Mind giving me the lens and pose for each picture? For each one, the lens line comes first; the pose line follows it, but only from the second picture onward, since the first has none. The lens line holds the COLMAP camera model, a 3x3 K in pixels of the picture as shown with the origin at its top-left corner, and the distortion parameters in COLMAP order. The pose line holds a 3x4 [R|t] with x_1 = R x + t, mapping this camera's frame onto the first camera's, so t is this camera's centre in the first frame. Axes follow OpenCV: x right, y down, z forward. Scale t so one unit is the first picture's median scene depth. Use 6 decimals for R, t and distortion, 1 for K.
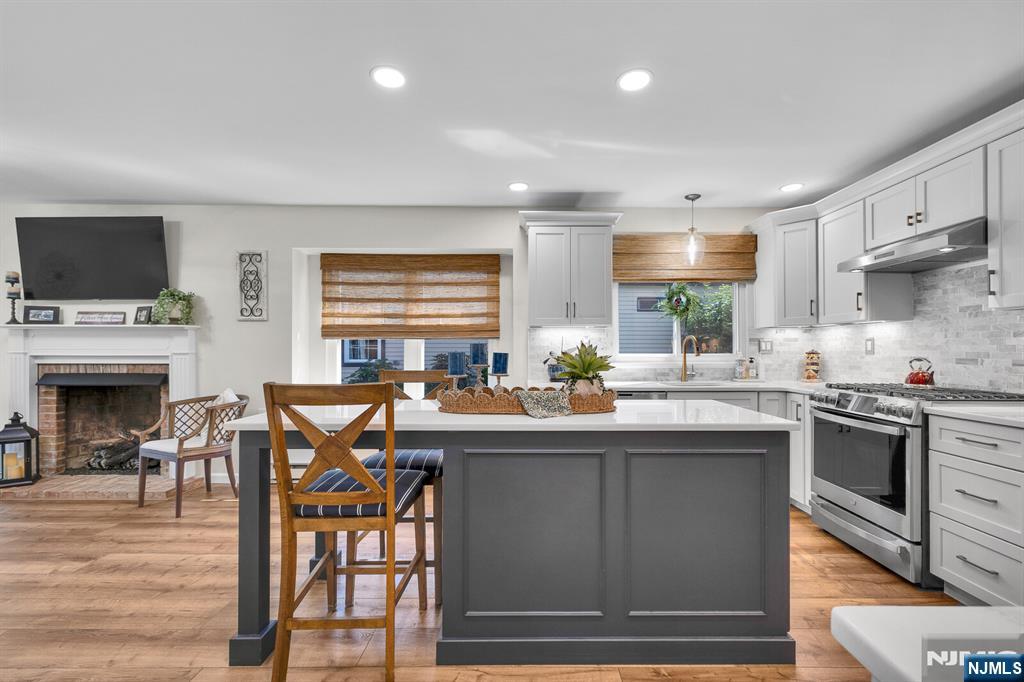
lens RADIAL K [[438.4, 0, 523.1], [0, 438.4, 346.8], [0, 0, 1]] dist [-0.000135, -0.000064]
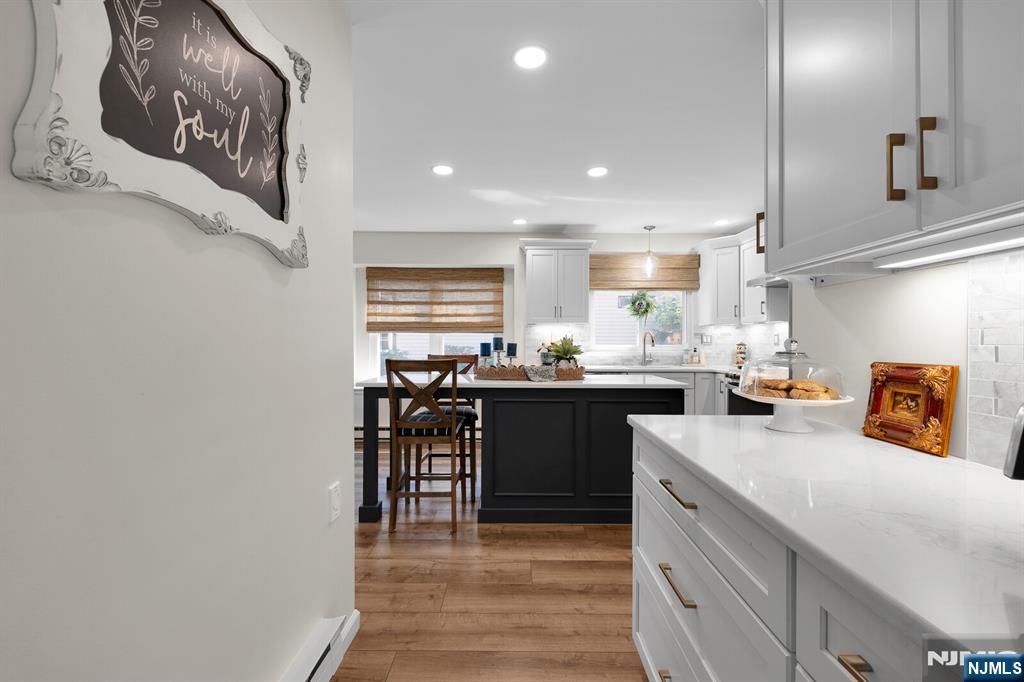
lens RADIAL K [[431.4, 0, 512.0], [0, 431.4, 341.0], [0, 0, 1]] dist [0.000831, 0.000018]
pose [[0.999990, 0.002882, -0.003538, -0.027383], [-0.002863, 0.999981, 0.005372, -0.001546], [0.003553, -0.005361, 0.999979, -0.327589]]
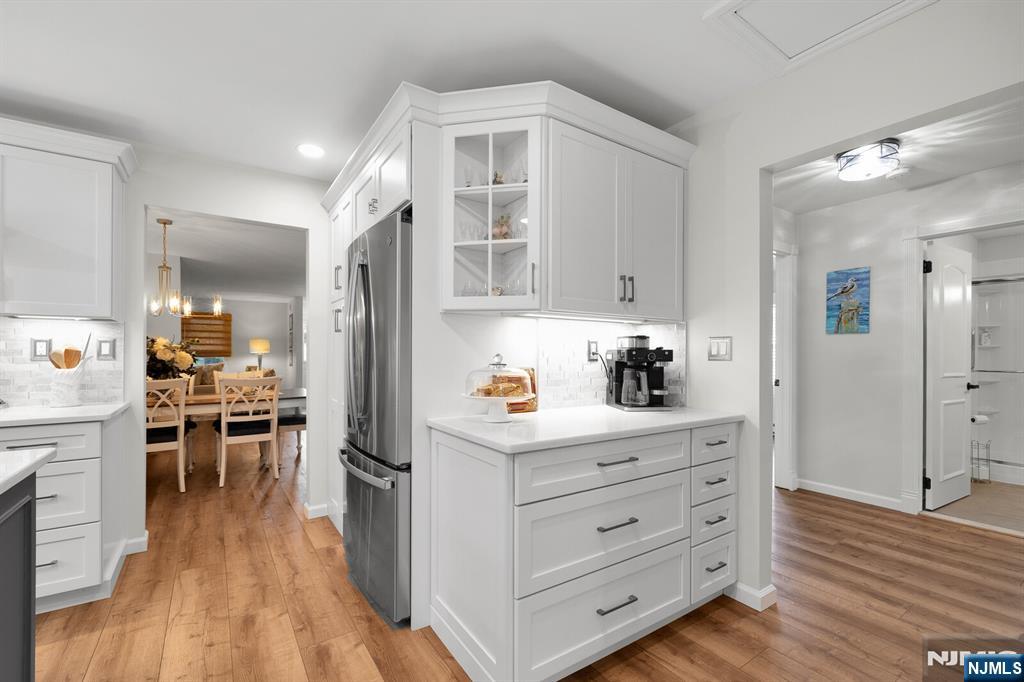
lens RADIAL K [[439.0, 0, 509.8], [0, 439.0, 352.4], [0, 0, 1]] dist [-0.000638, -0.000084]
pose [[-0.554442, 0.000563, 0.832222, -0.234413], [-0.007301, 0.999958, -0.005541, -0.000990], [-0.832190, -0.009148, -0.554415, 0.352917]]
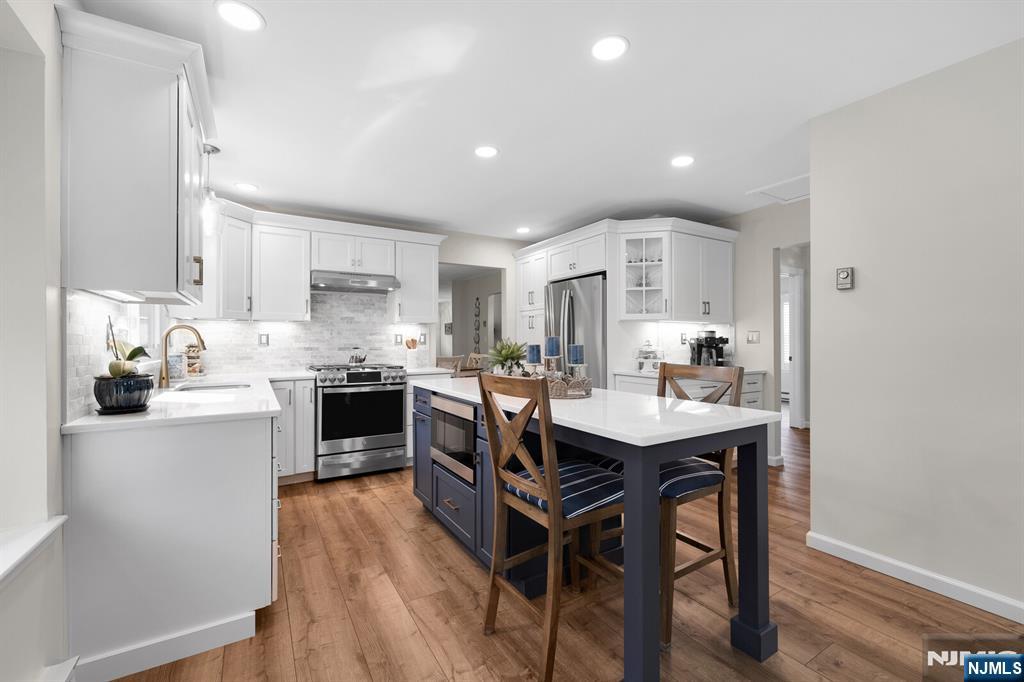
lens RADIAL K [[435.0, 0, 510.0], [0, 435.0, 337.3], [0, 0, 1]] dist [-0.000720, -0.000005]
pose [[-0.508533, 0.008562, 0.861000, -0.582620], [-0.002455, 0.999932, -0.011394, 0.004019], [-0.861039, -0.007908, -0.508477, 0.964430]]
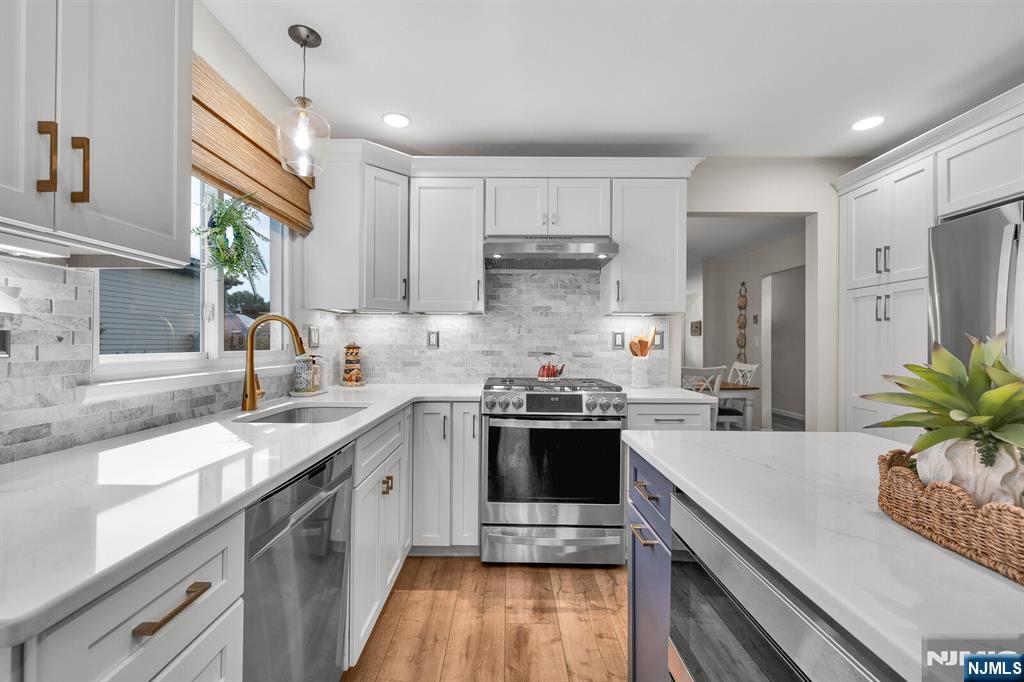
lens RADIAL K [[438.6, 0, 505.9], [0, 438.6, 341.3], [0, 0, 1]] dist [-0.000041, -0.000076]
pose [[0.010197, 0.003330, 0.999942, -0.110836], [-0.012604, 0.999915, -0.003202, 0.003139], [-0.999869, -0.012571, 0.010238, 0.789211]]
